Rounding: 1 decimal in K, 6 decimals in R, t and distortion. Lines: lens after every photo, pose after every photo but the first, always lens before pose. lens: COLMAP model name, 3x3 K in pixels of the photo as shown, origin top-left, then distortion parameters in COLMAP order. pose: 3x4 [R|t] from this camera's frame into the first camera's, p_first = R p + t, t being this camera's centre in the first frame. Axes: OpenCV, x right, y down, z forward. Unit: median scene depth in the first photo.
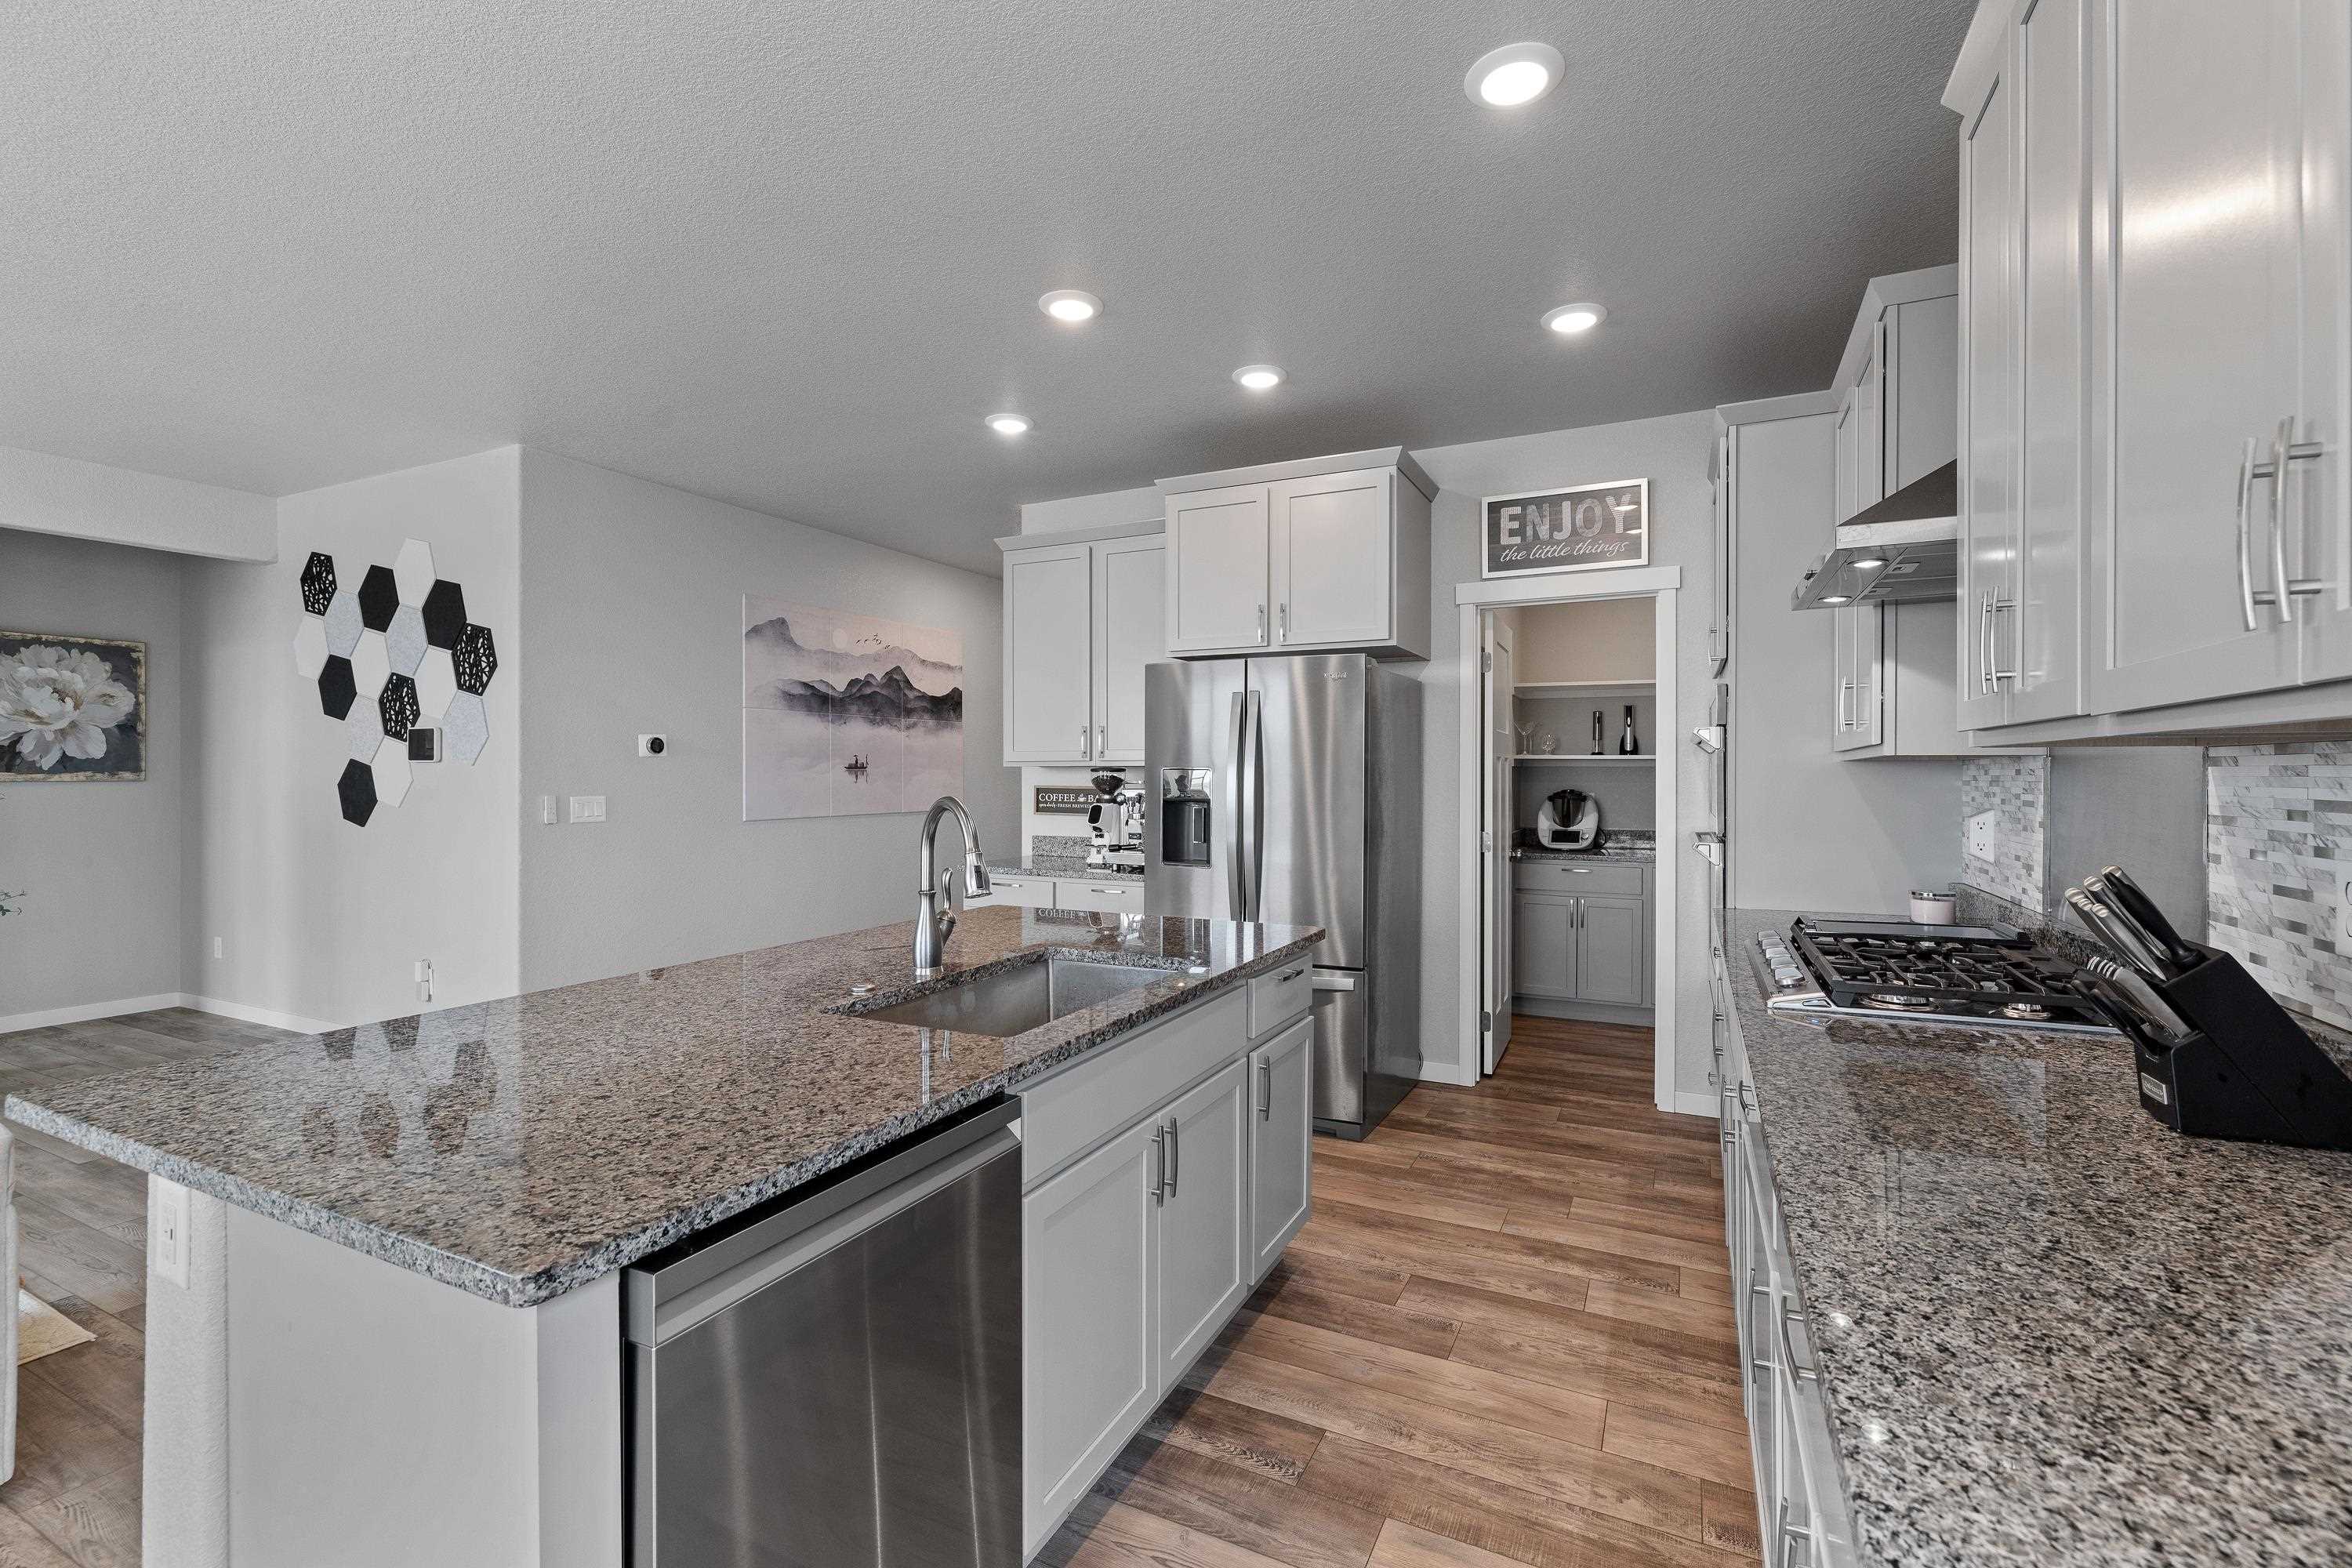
lens RADIAL K [[1024.9, 0, 1213.5], [0, 1024.9, 775.8], [0, 0, 1]] dist [-0.002537, 0.000140]
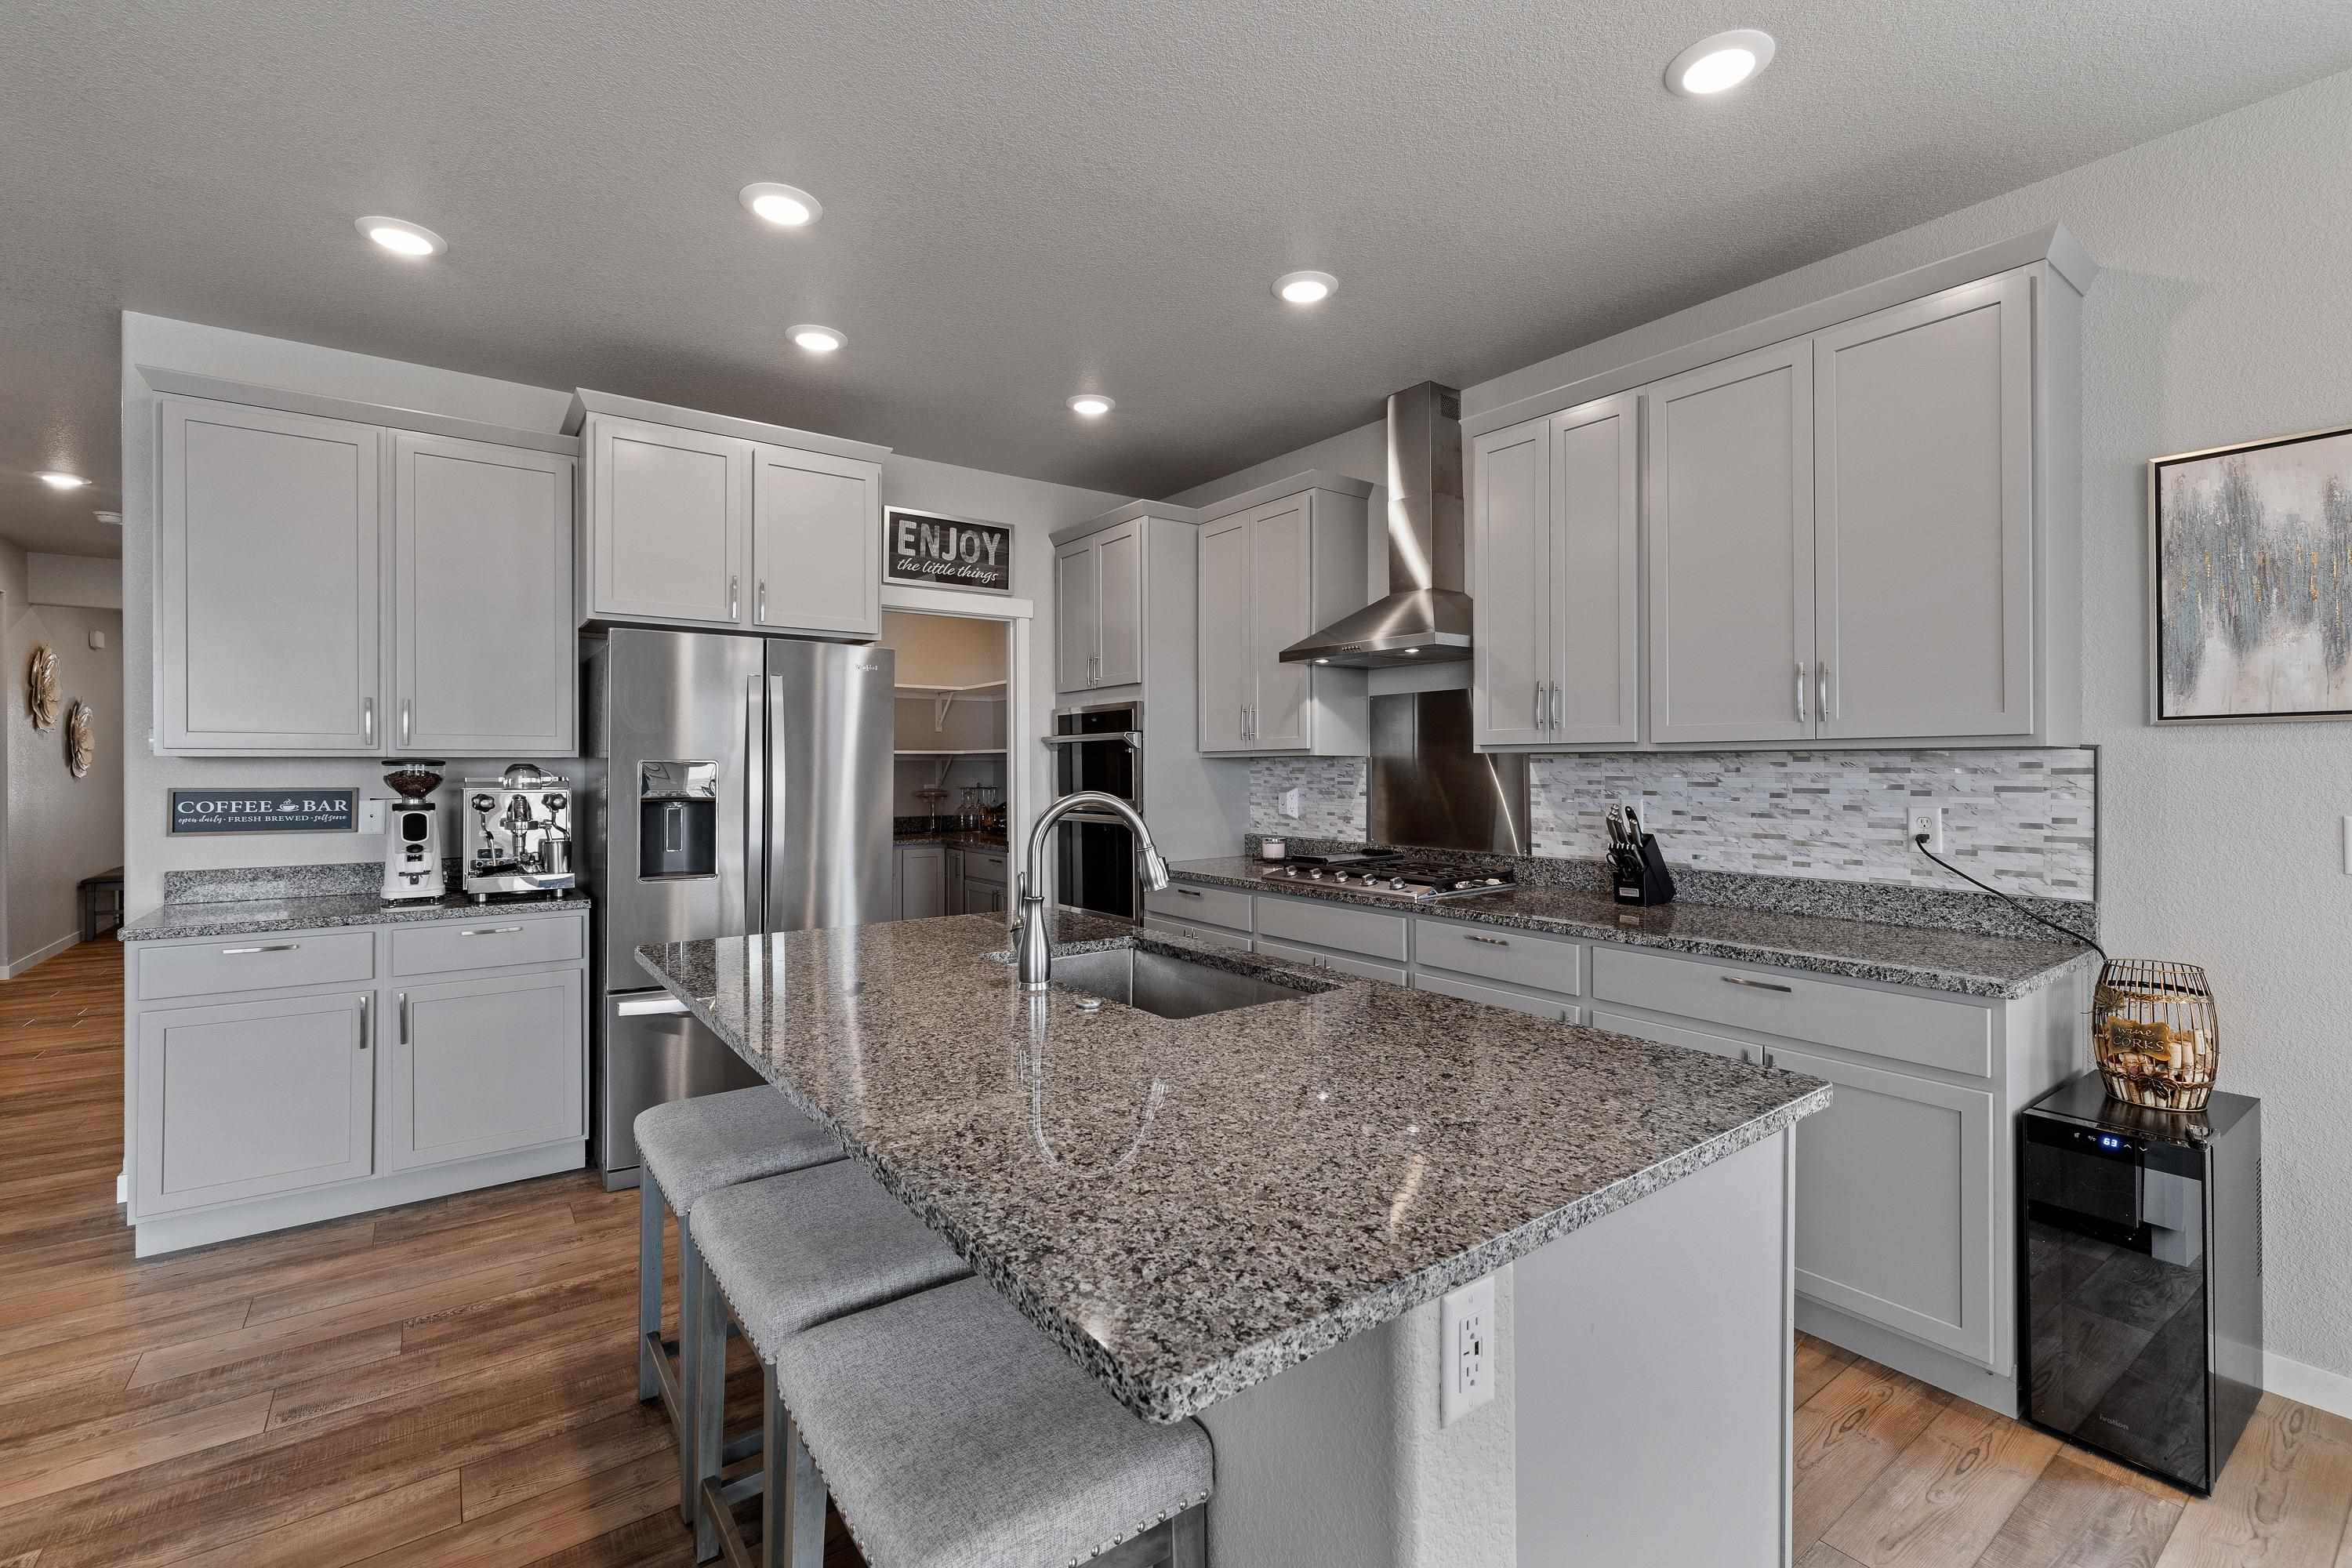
lens RADIAL K [[1024.9, 0, 1180.2], [0, 1024.9, 769.3], [0, 0, 1]] dist [-0.002537, 0.000140]
pose [[0.458003, -0.005001, 0.888936, -0.485978], [0.003460, 0.999987, 0.003843, -0.002230], [-0.888944, 0.001316, 0.458014, 0.221606]]
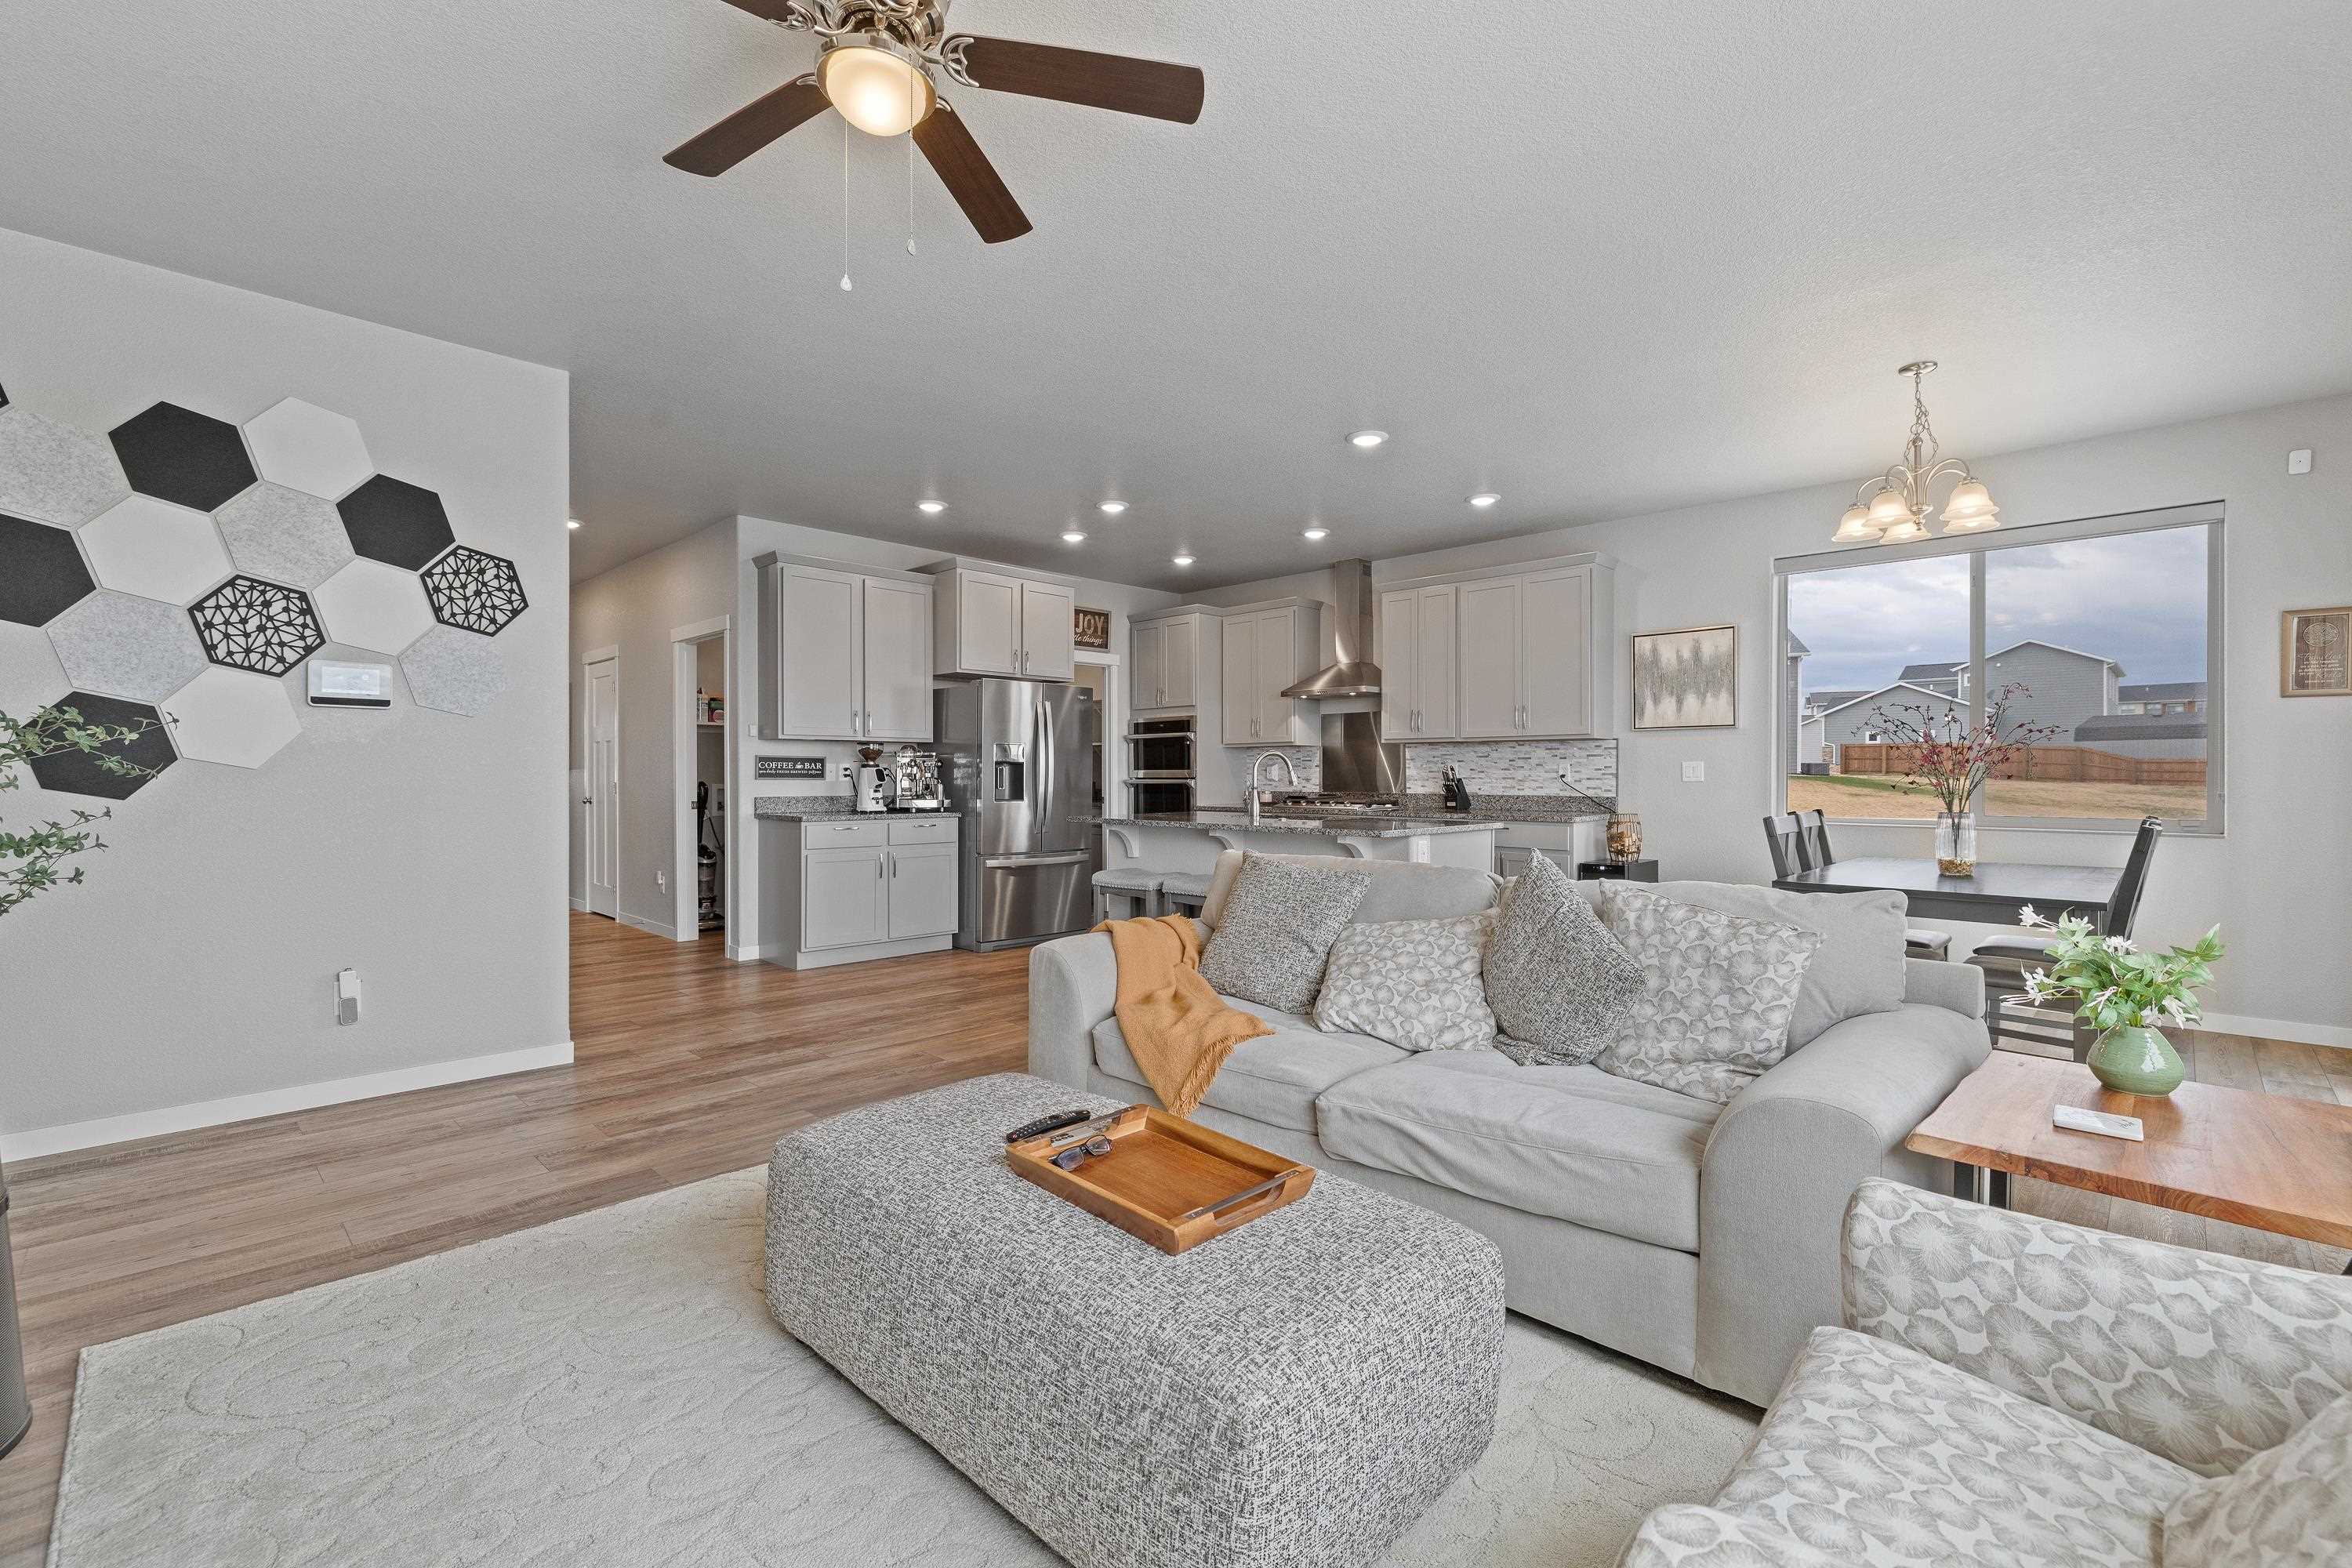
lens RADIAL K [[1024.9, 0, 1180.0], [0, 1024.9, 780.0], [0, 0, 1]] dist [-0.002537, 0.000140]
pose [[0.312112, -0.005839, 0.950027, -1.287027], [0.000679, 0.999982, 0.005923, 0.035547], [-0.950045, -0.001204, 0.312110, 0.177812]]
